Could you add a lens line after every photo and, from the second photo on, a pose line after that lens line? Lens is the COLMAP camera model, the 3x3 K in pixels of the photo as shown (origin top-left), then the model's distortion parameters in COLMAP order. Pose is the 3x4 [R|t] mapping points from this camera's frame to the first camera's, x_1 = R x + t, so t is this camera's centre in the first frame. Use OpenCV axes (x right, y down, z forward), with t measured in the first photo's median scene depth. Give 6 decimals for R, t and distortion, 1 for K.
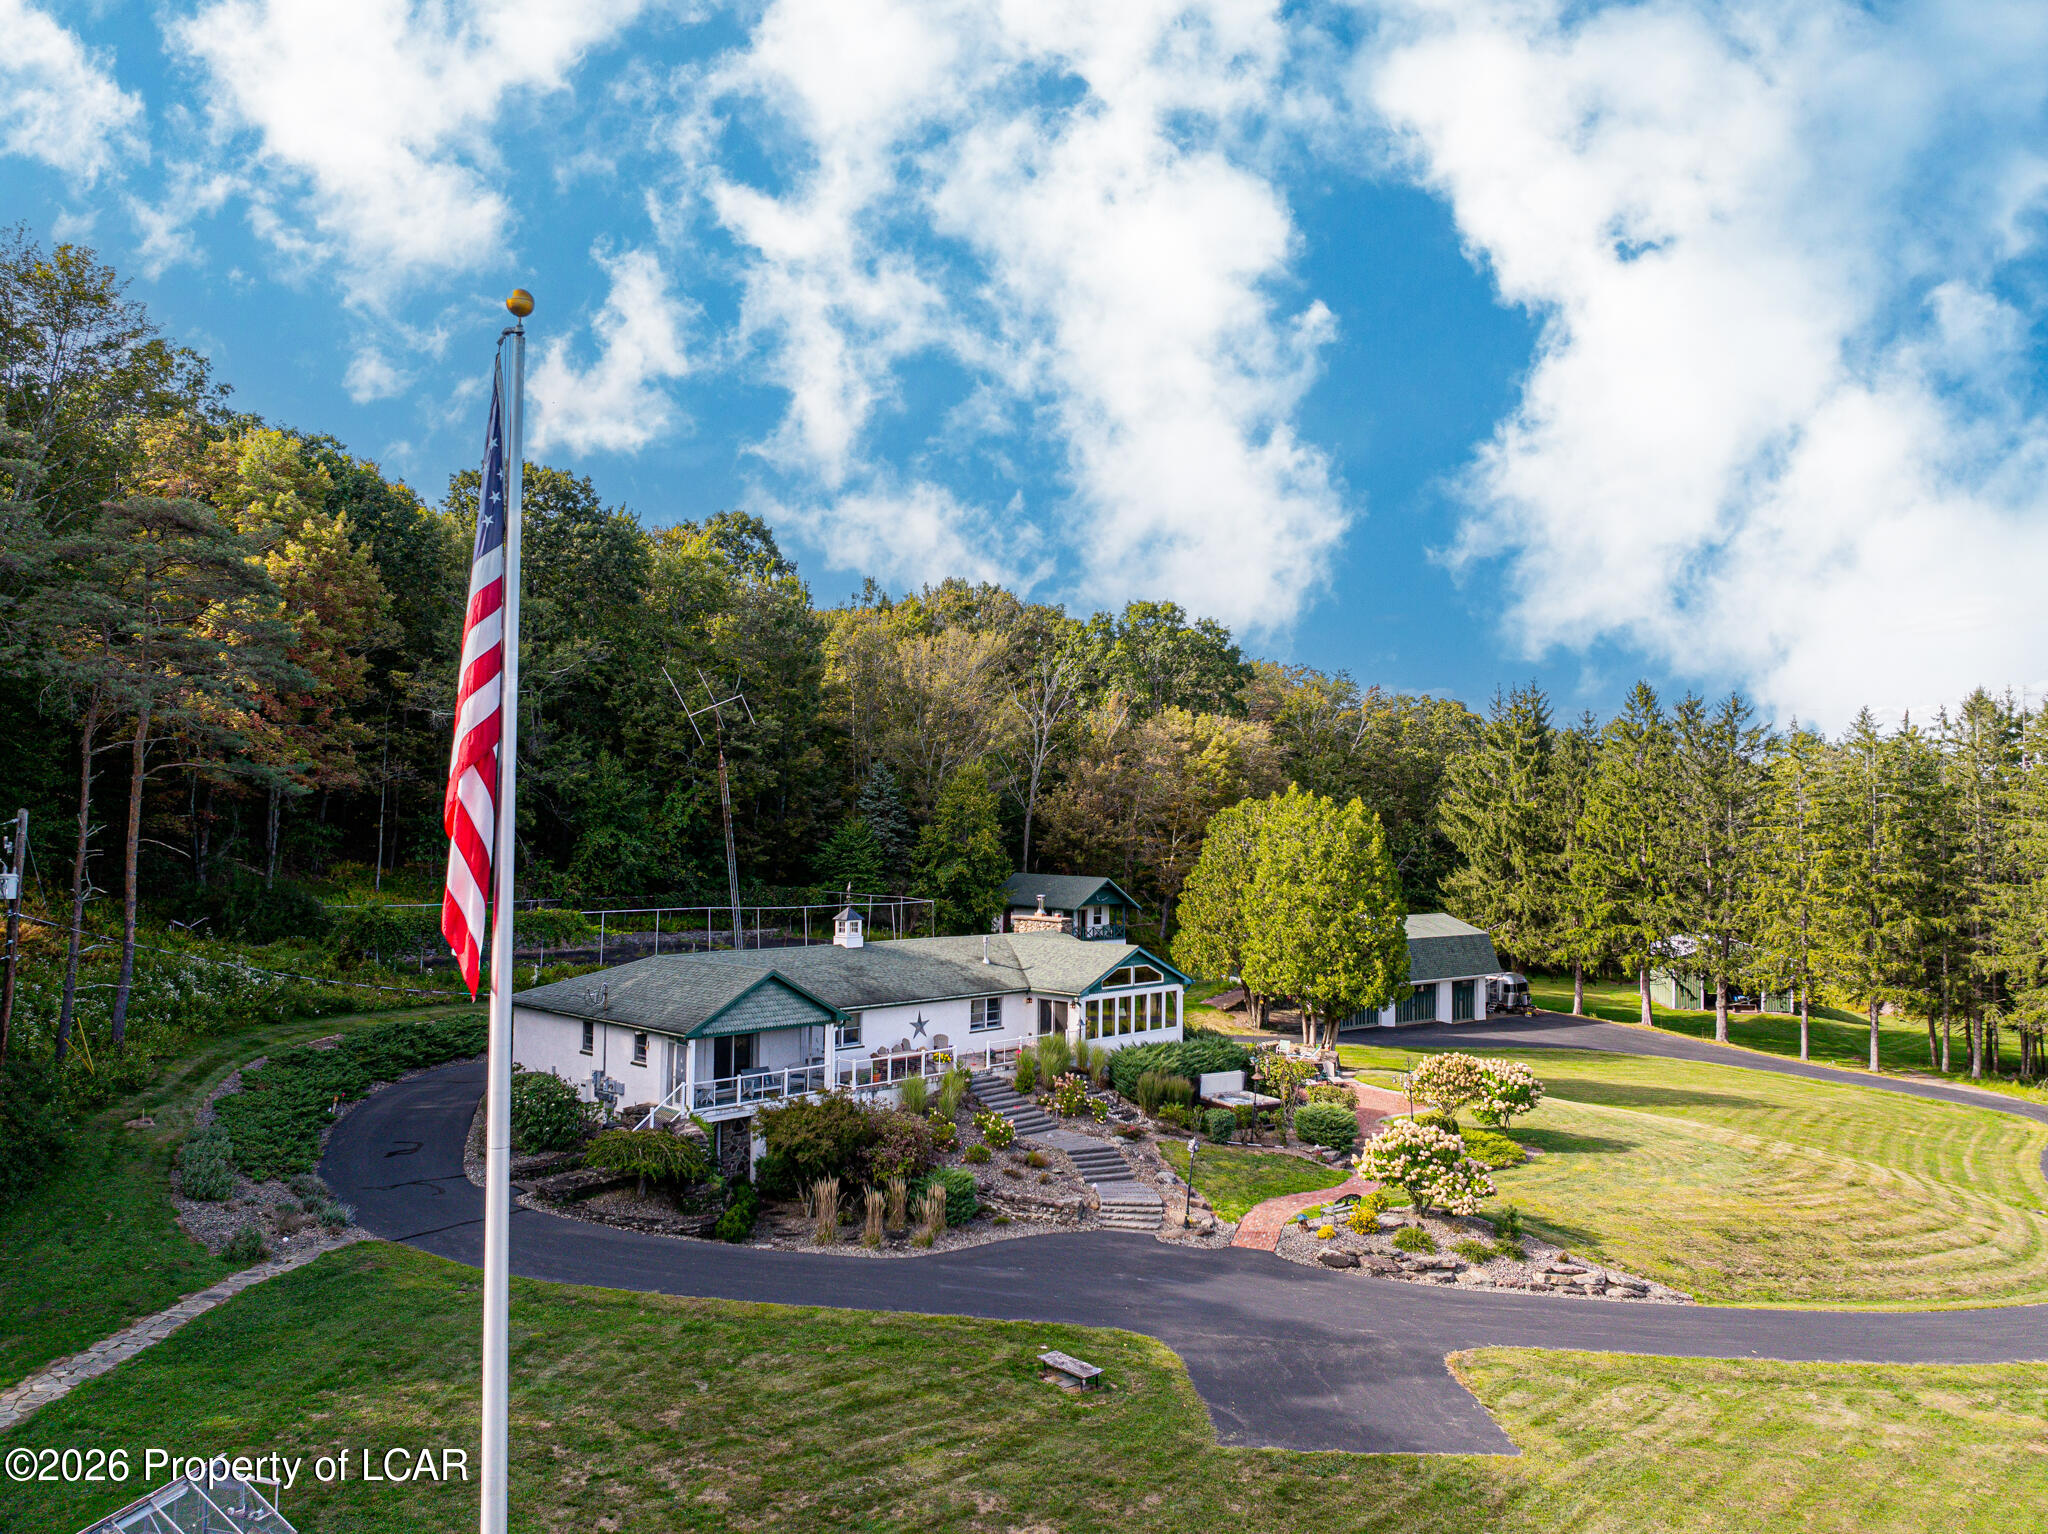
lens RADIAL K [[1447.1, 0, 1027.6], [0, 1447.1, 758.7], [0, 0, 1]] dist [-0.026475, -0.034415]
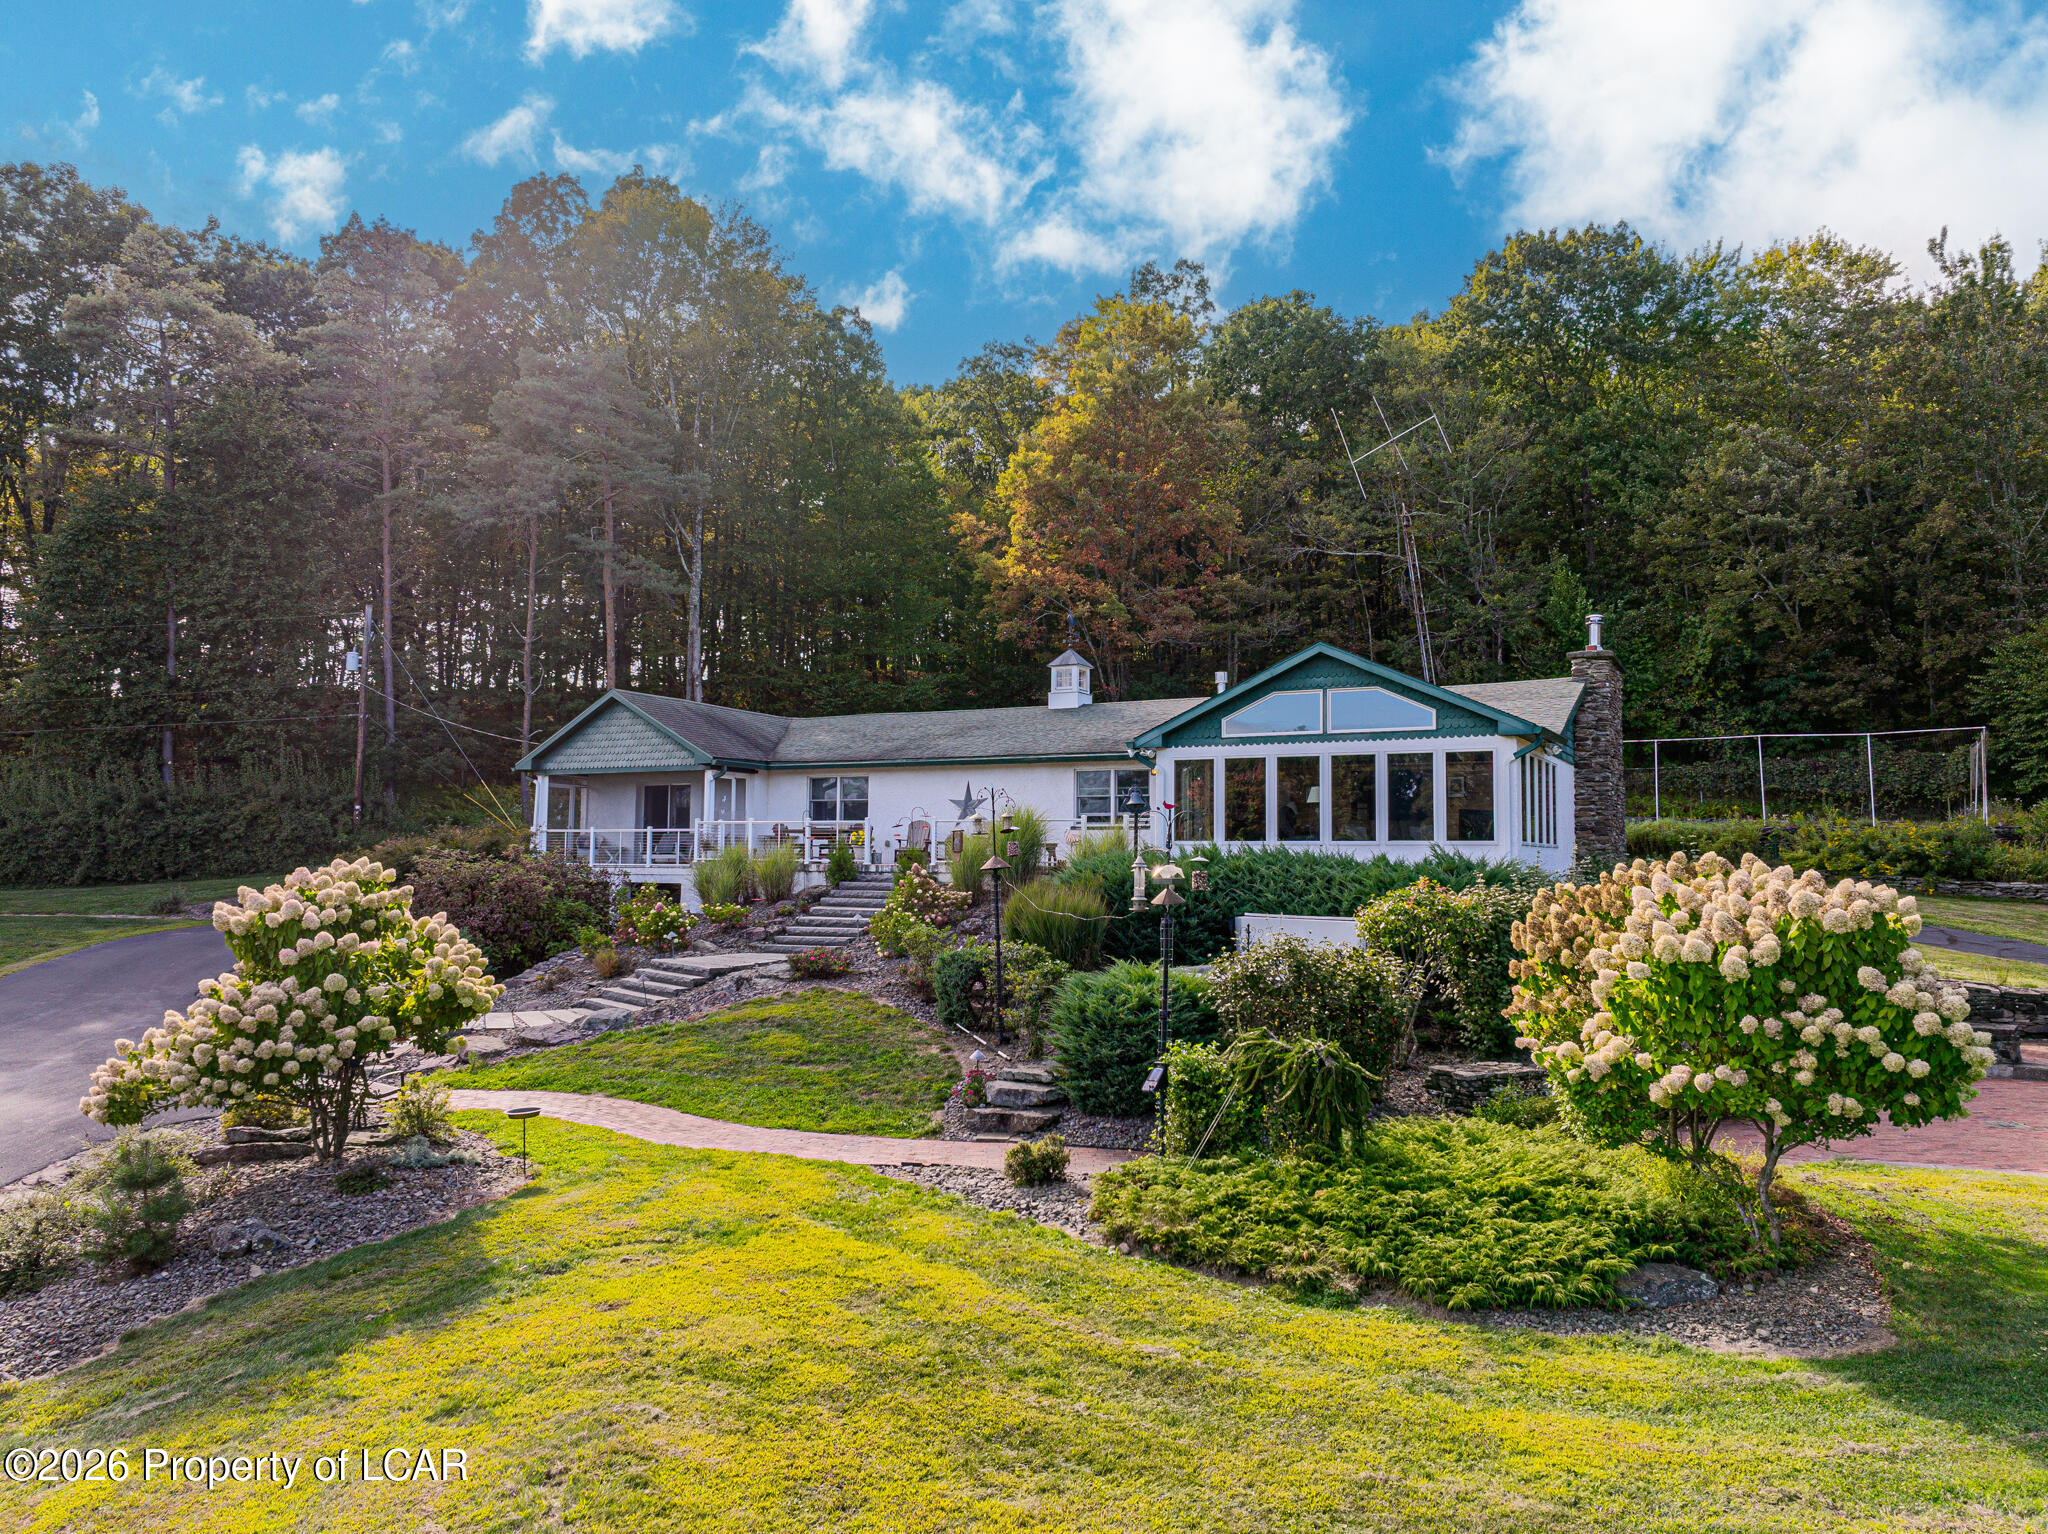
lens RADIAL K [[1416.0, 0, 1048.4], [0, 1416.0, 806.6], [0, 0, 1]] dist [-0.022194, 0.000065]
pose [[0.278339, -0.046006, -0.959381, 0.378970], [0.041715, 0.998489, -0.035779, 0.156327], [0.959577, -0.030062, 0.279837, 0.651523]]
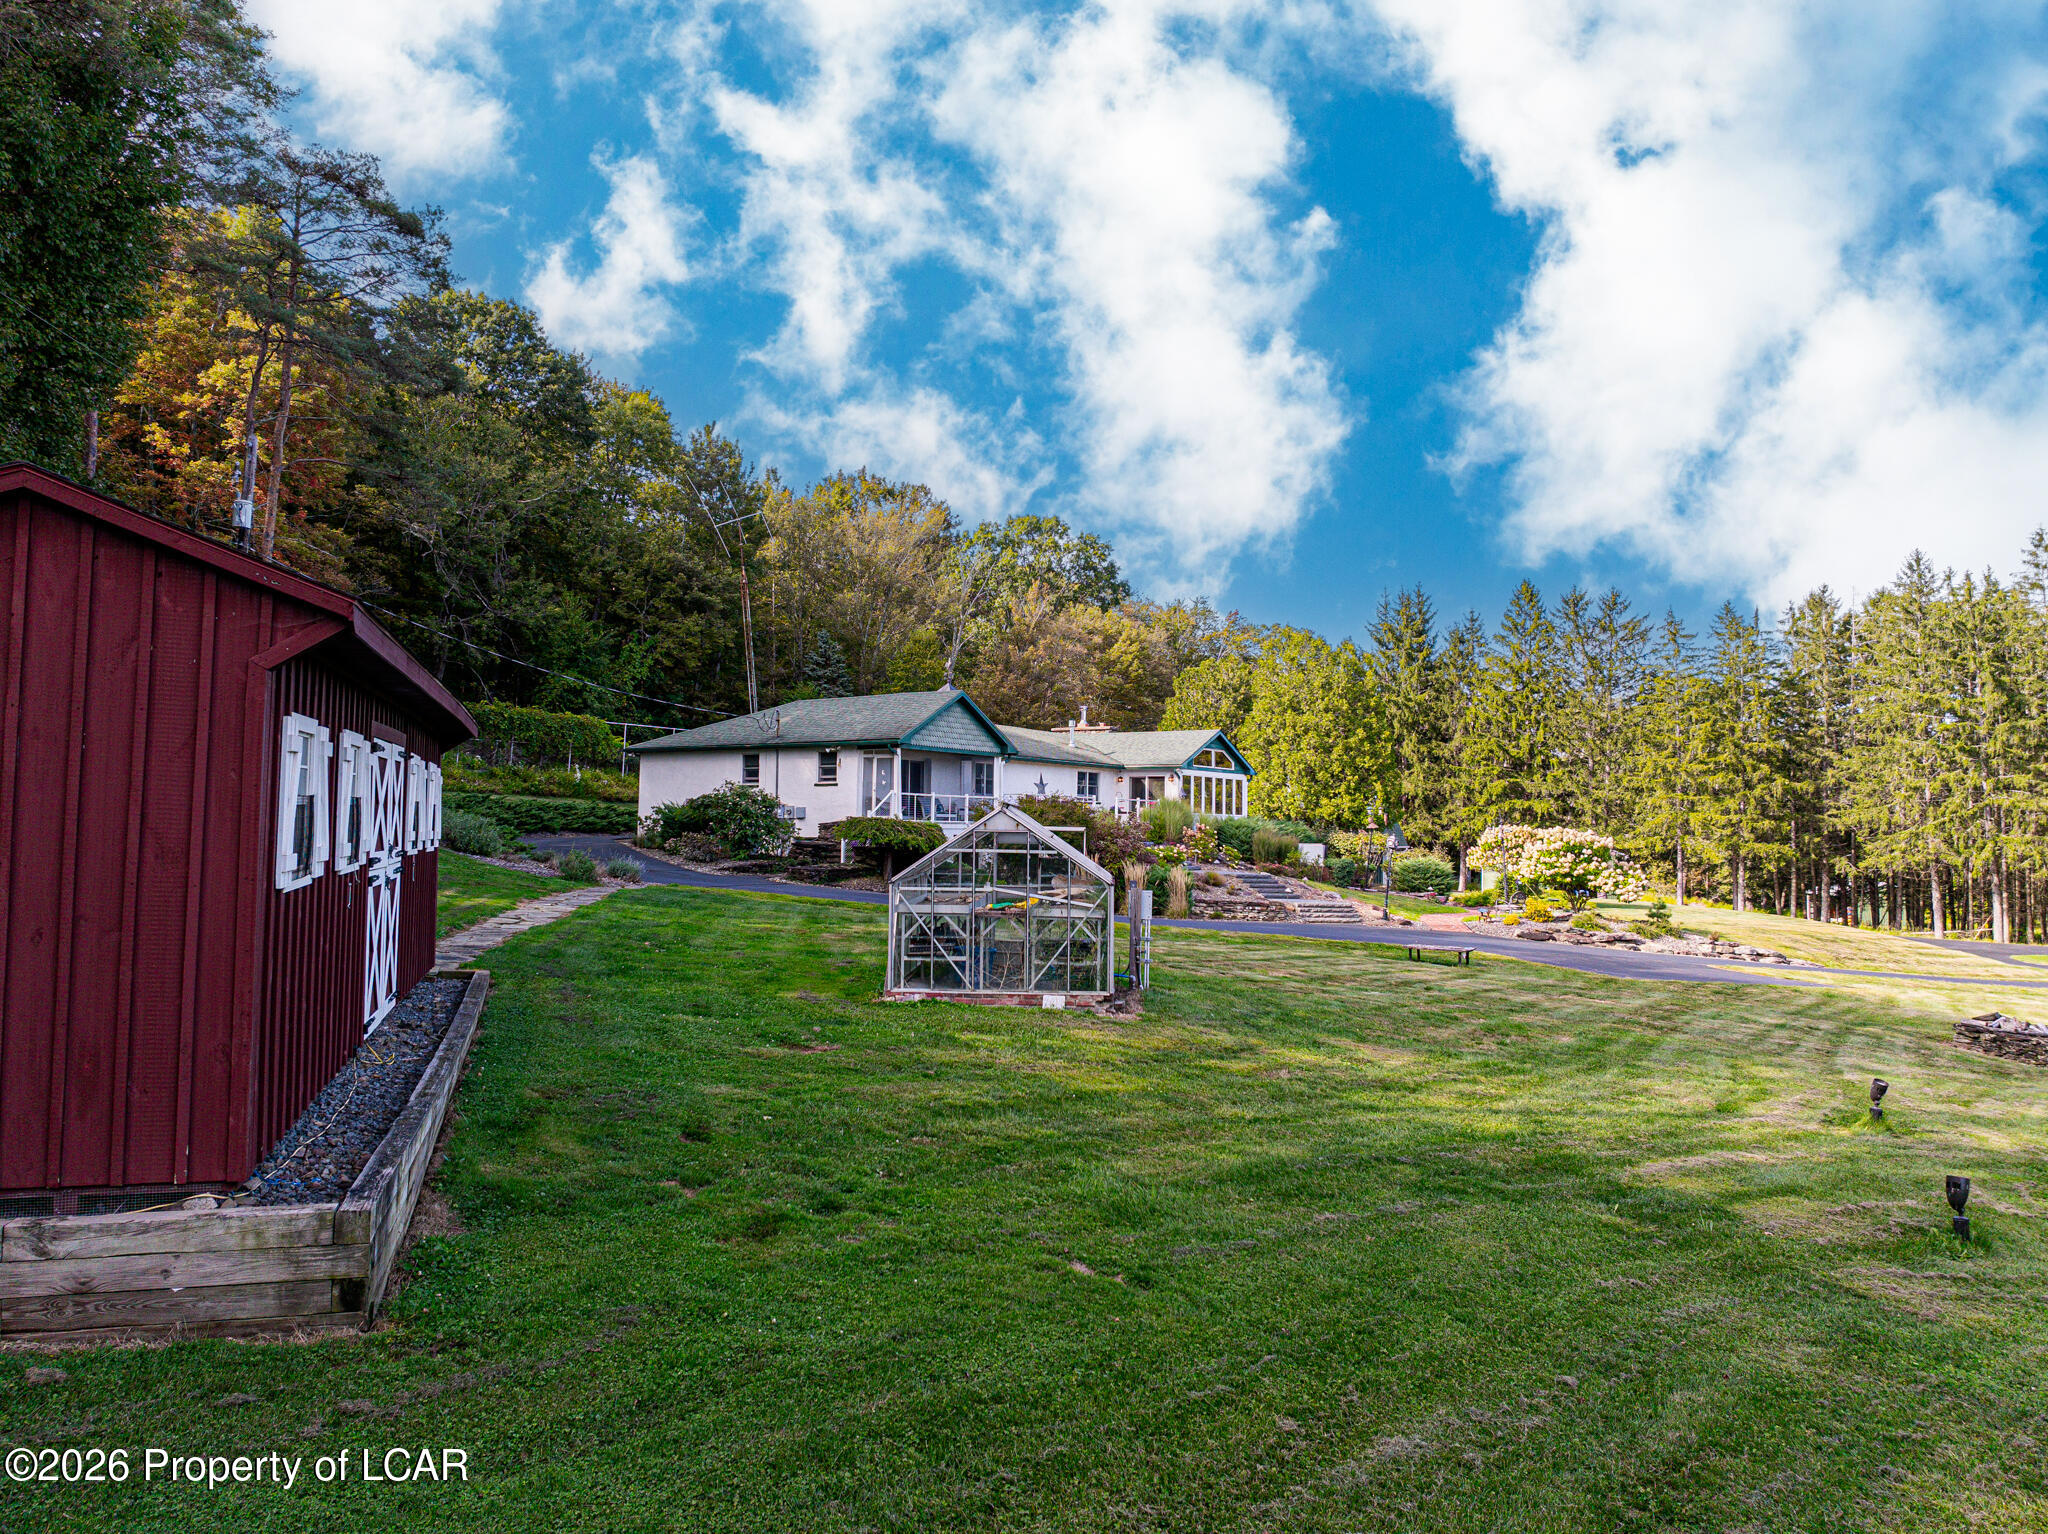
lens RADIAL K [[1447.1, 0, 1027.6], [0, 1447.1, 758.7], [0, 0, 1]] dist [-0.026475, -0.034415]
pose [[0.982631, 0.010930, 0.185247, -0.204487], [-0.010666, 0.999940, -0.002423, 0.125969], [-0.185262, 0.000405, 0.982689, 0.005207]]
